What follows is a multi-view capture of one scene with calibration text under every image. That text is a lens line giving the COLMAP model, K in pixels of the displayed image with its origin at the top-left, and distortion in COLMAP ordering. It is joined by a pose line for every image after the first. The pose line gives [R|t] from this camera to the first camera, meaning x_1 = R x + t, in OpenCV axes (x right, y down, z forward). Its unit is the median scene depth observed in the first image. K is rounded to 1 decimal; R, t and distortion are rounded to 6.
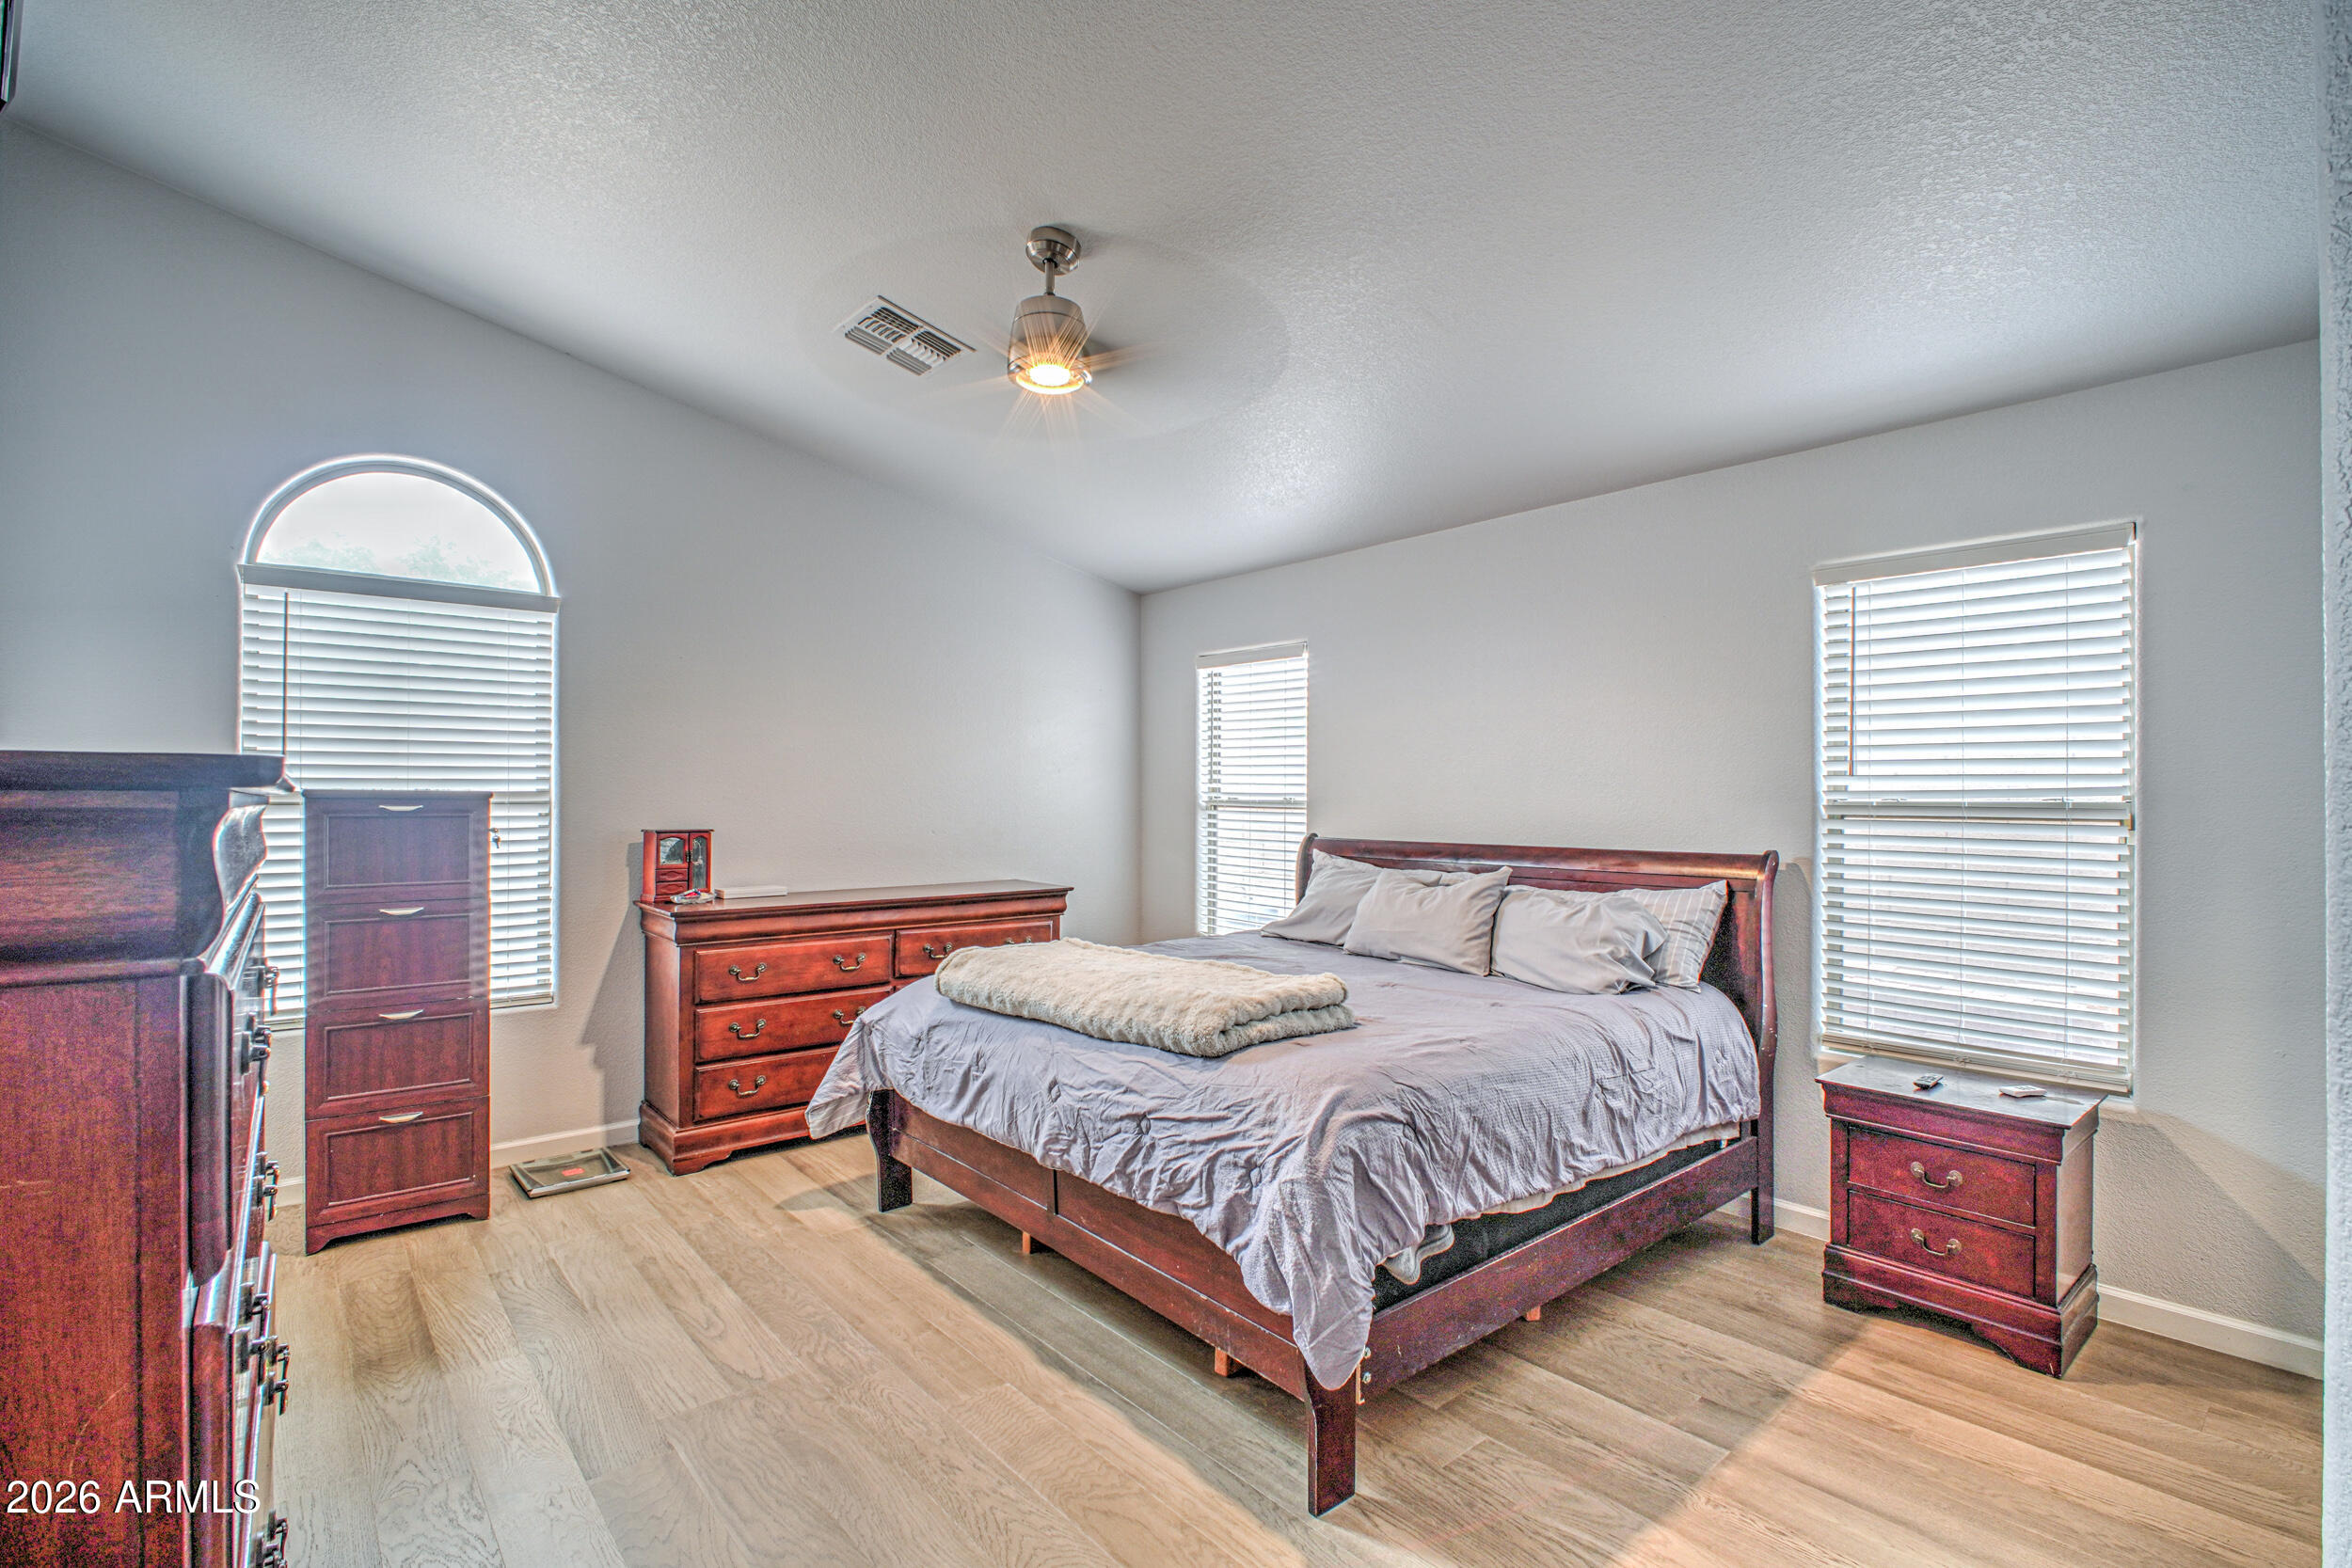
lens RADIAL K [[1070.9, 0, 1181.3], [0, 1070.9, 781.9], [0, 0, 1]] dist [-0.004454, -0.005368]
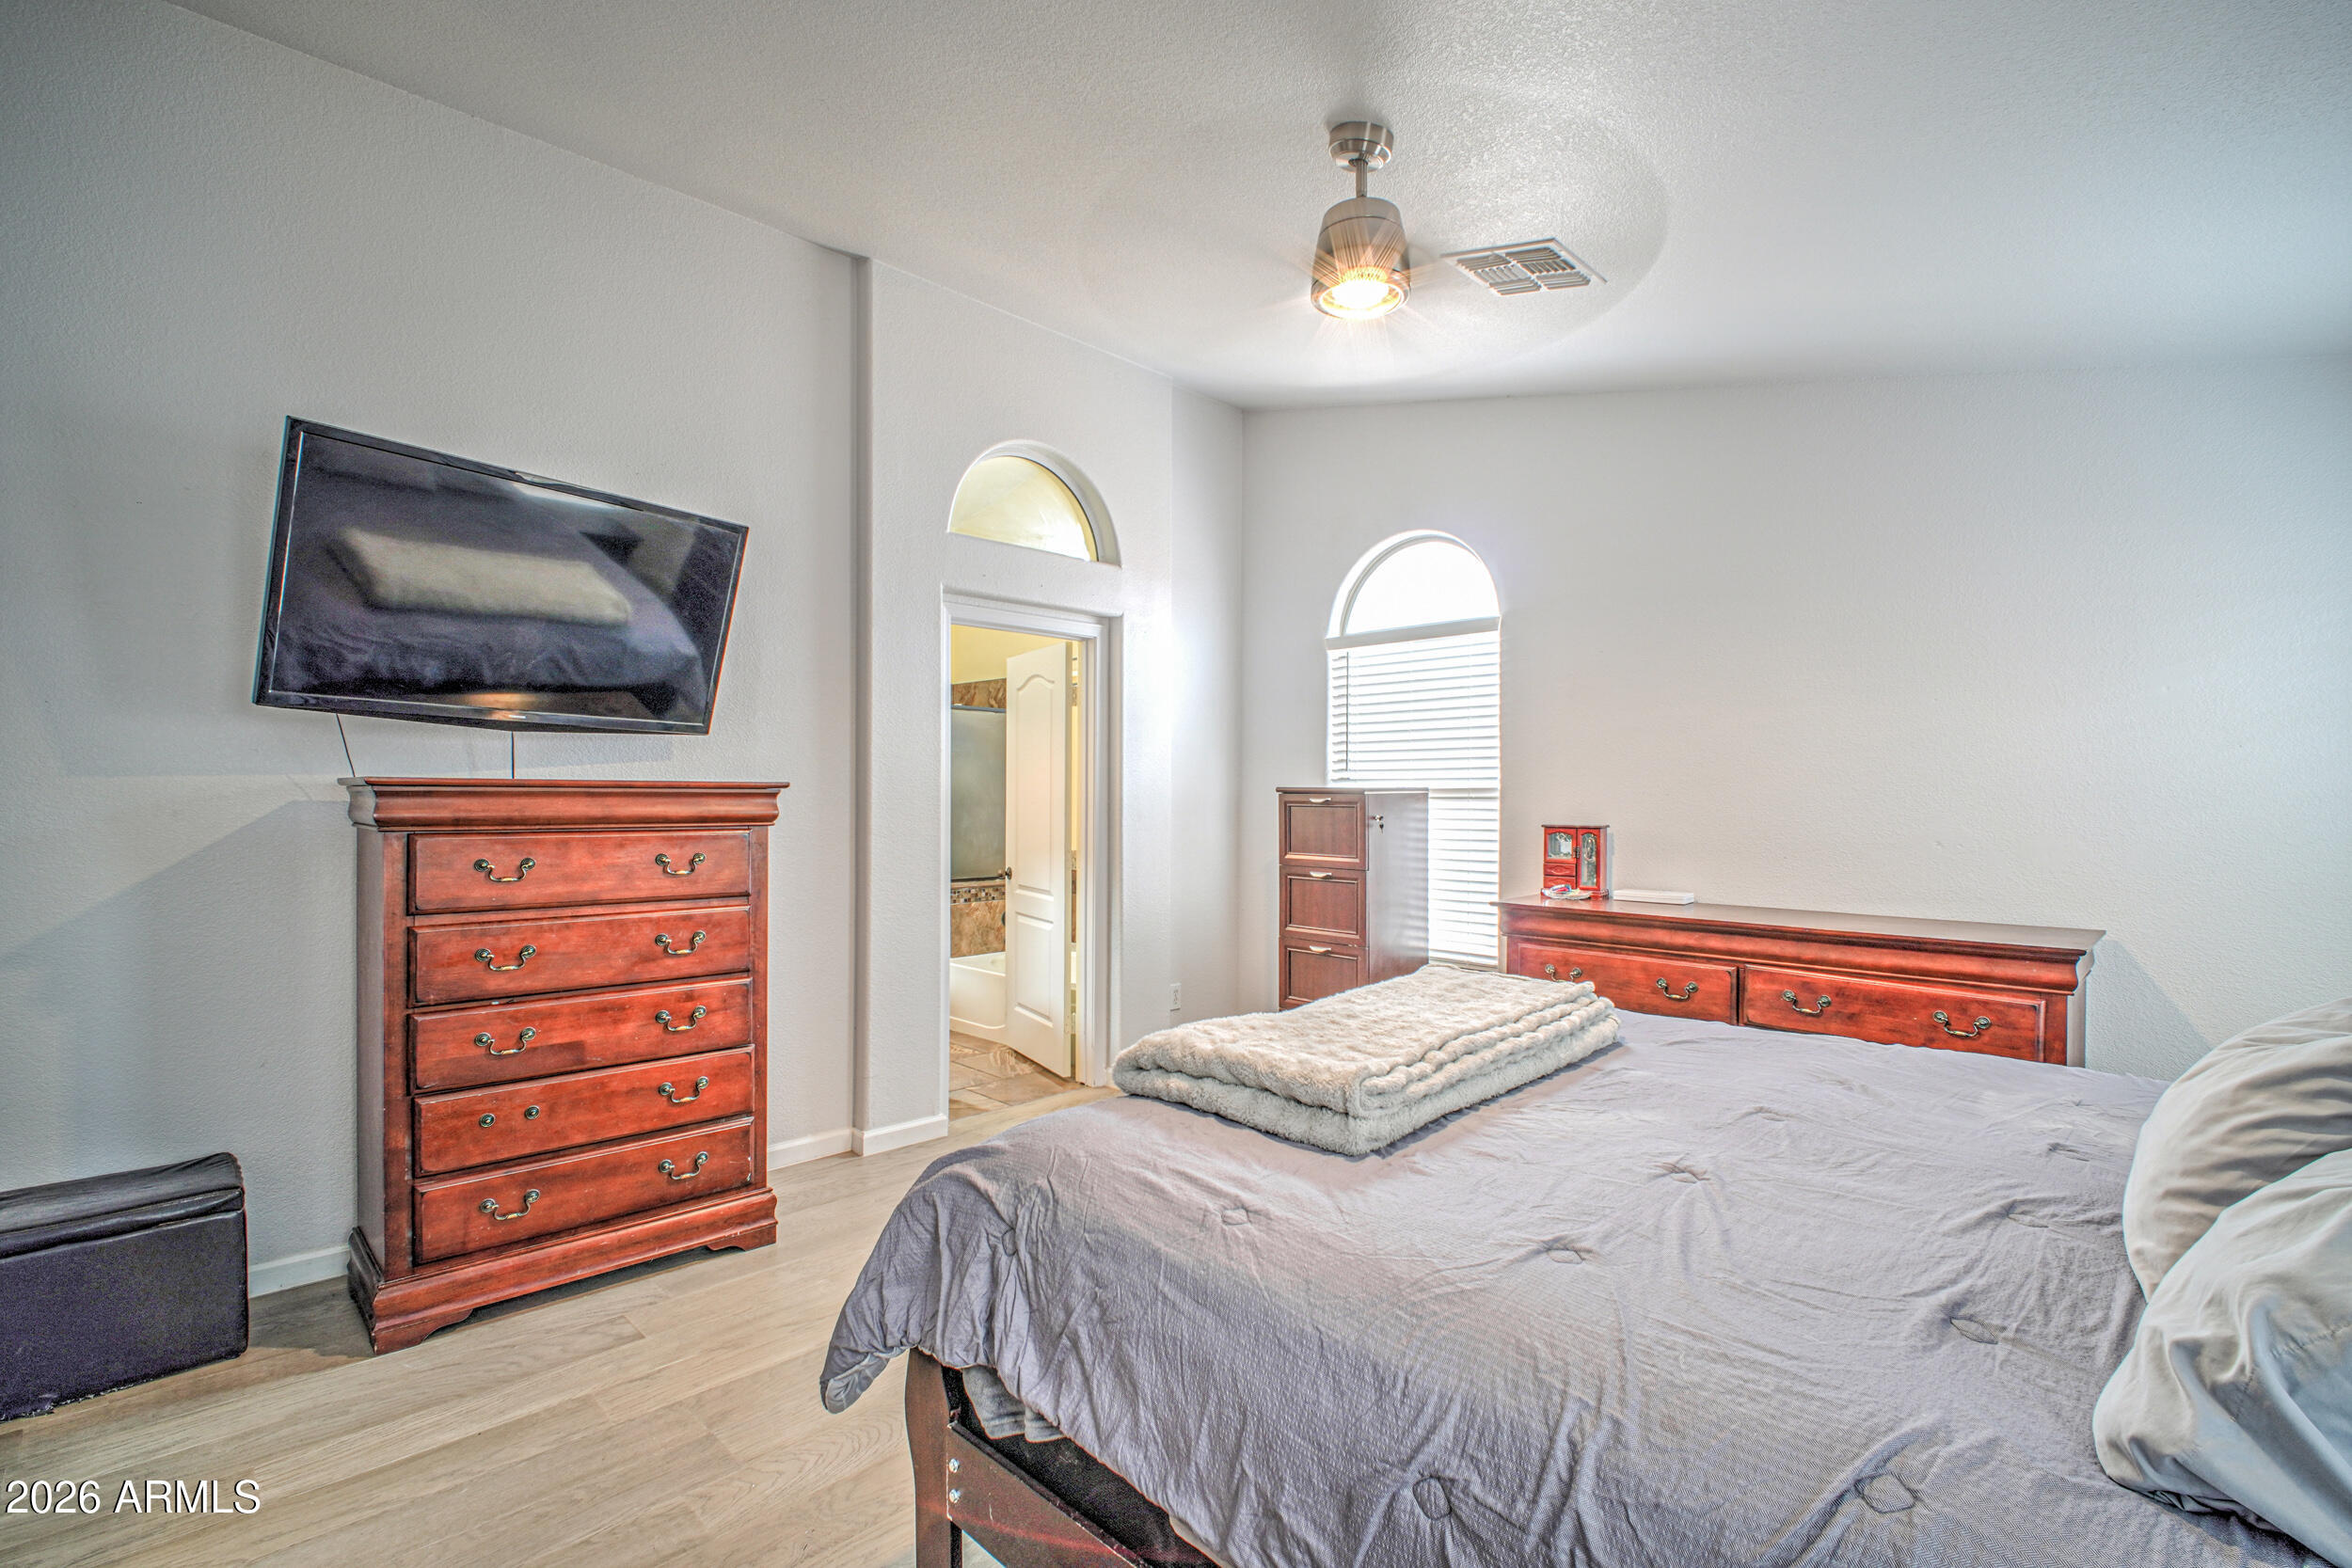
lens RADIAL K [[1070.9, 0, 1183.0], [0, 1070.9, 785.1], [0, 0, 1]] dist [-0.004454, -0.005368]
pose [[0.084026, -0.004996, -0.996451, 0.449853], [0.011955, 0.999921, -0.004005, 0.005825], [0.996392, -0.011576, 0.084079, 0.488110]]
